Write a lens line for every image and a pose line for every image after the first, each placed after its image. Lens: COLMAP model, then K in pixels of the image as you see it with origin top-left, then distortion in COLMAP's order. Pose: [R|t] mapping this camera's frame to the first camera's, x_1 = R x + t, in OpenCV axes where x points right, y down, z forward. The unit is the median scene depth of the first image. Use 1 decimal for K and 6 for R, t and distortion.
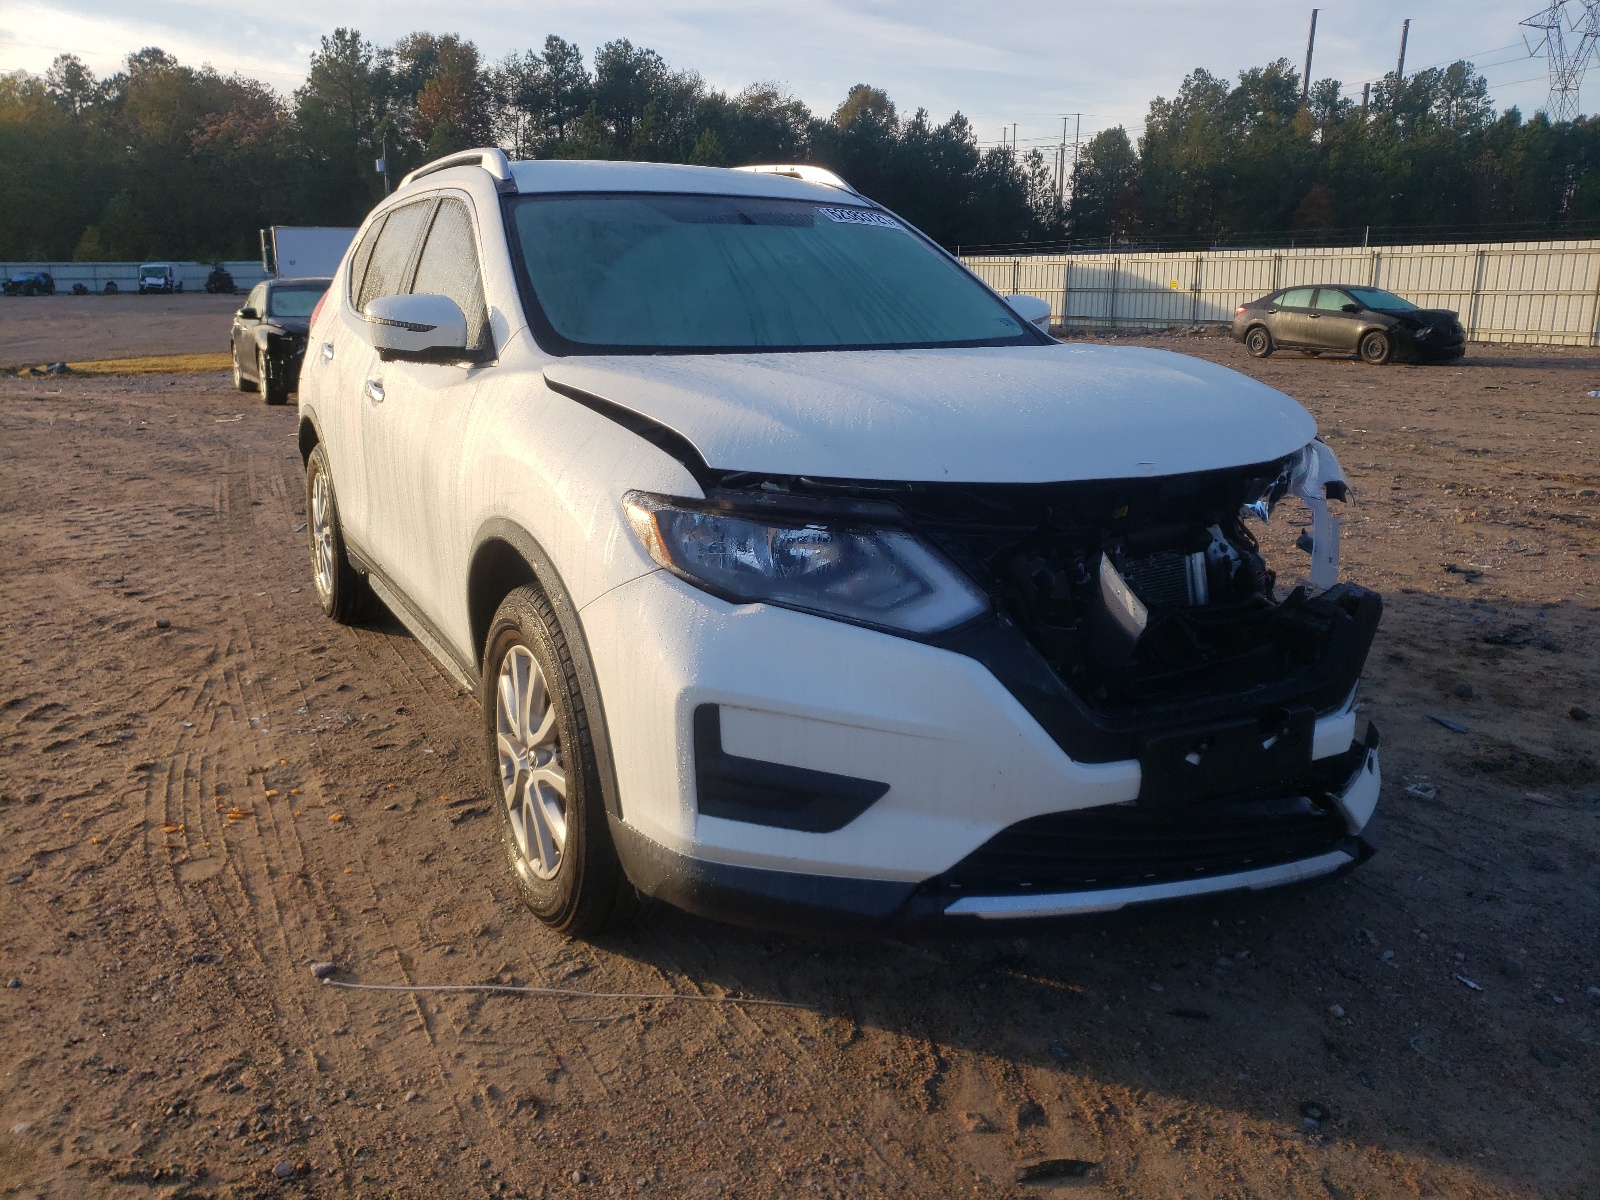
lens RADIAL K [[1226.3, 0, 799.4], [0, 1226.3, 574.7], [0, 0, 1]] dist [0.002099, -0.002354]
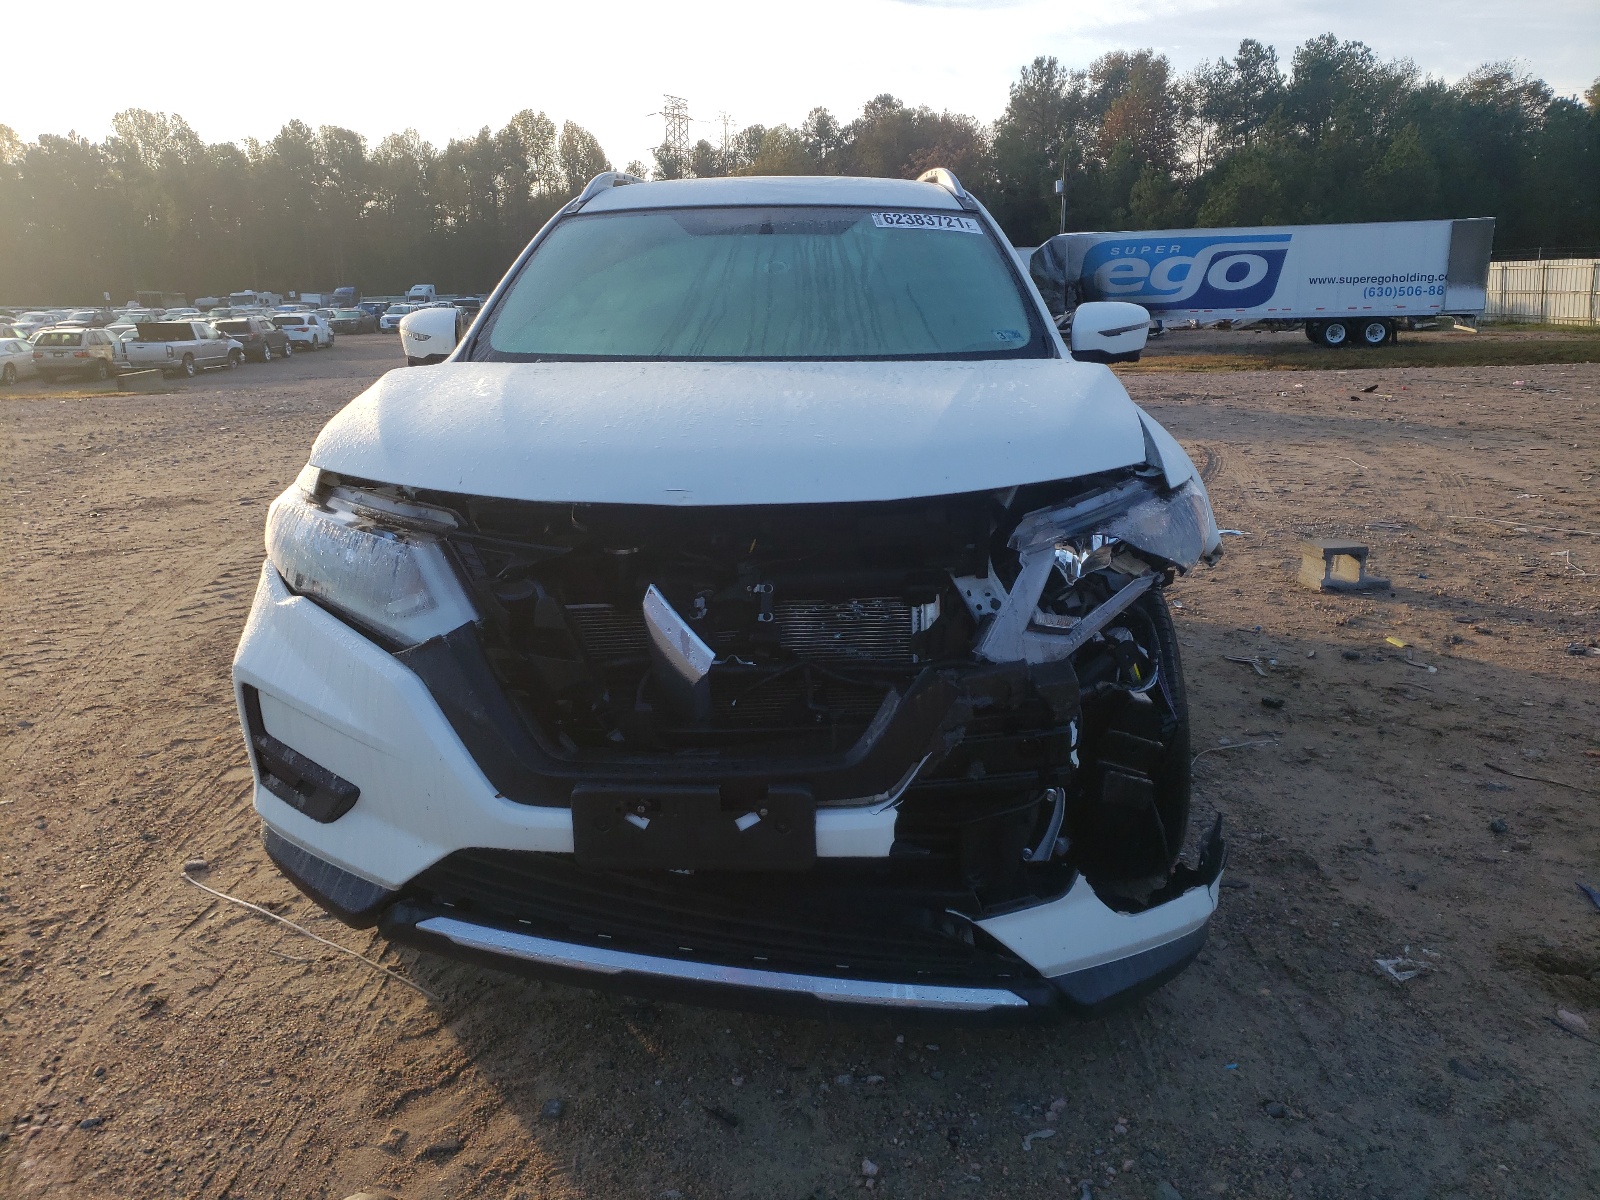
lens RADIAL K [[1211.4, 0, 800.0], [0, 1211.4, 600.0], [0, 0, 1]] dist [-0.000776, 0.025938]
pose [[0.867154, 0.106392, -0.486543, 0.752629], [-0.101488, 0.994166, 0.036515, -0.049170], [0.487589, 0.017714, 0.872893, 0.258942]]
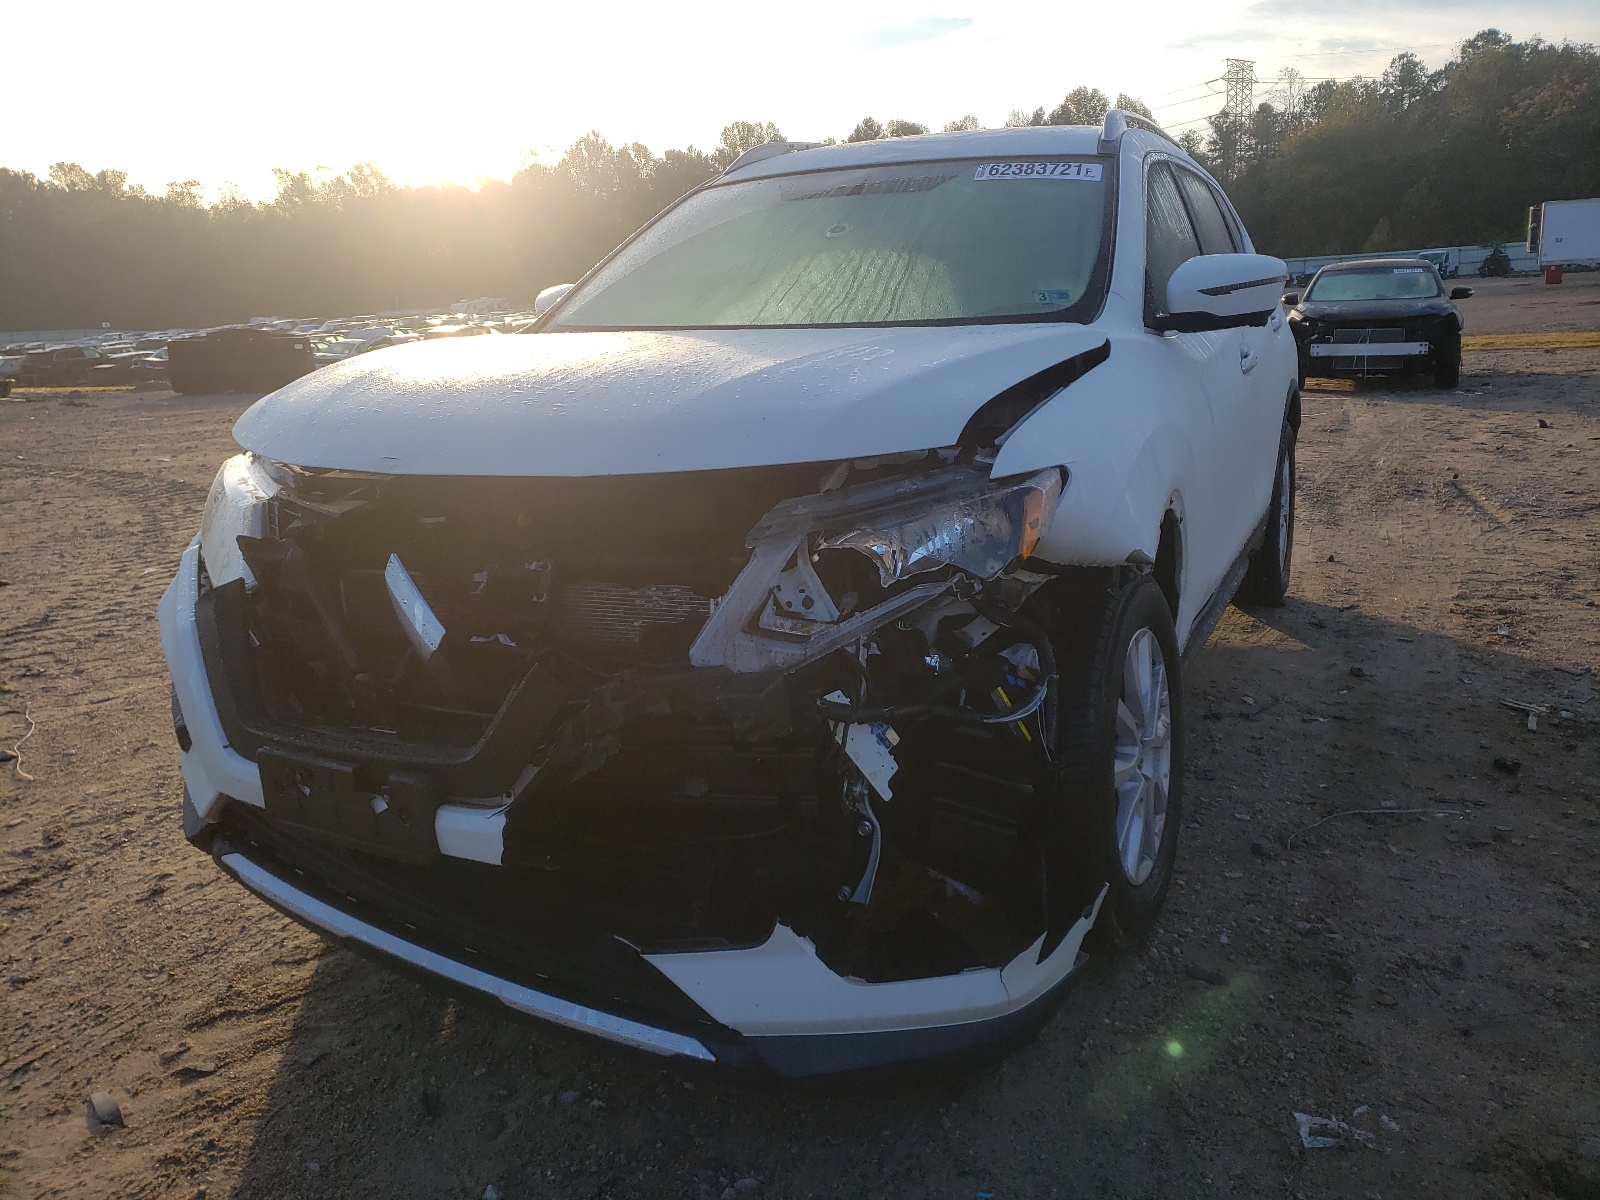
lens RADIAL K [[1204.9, 0, 820.7], [0, 1204.9, 580.5], [0, 0, 1]] dist [-0.000937, 0.027939]
pose [[0.591407, 0.160687, -0.790201, 1.092751], [-0.145578, 0.985119, 0.091368, -0.120860], [0.793123, 0.061000, 0.605999, 0.682862]]
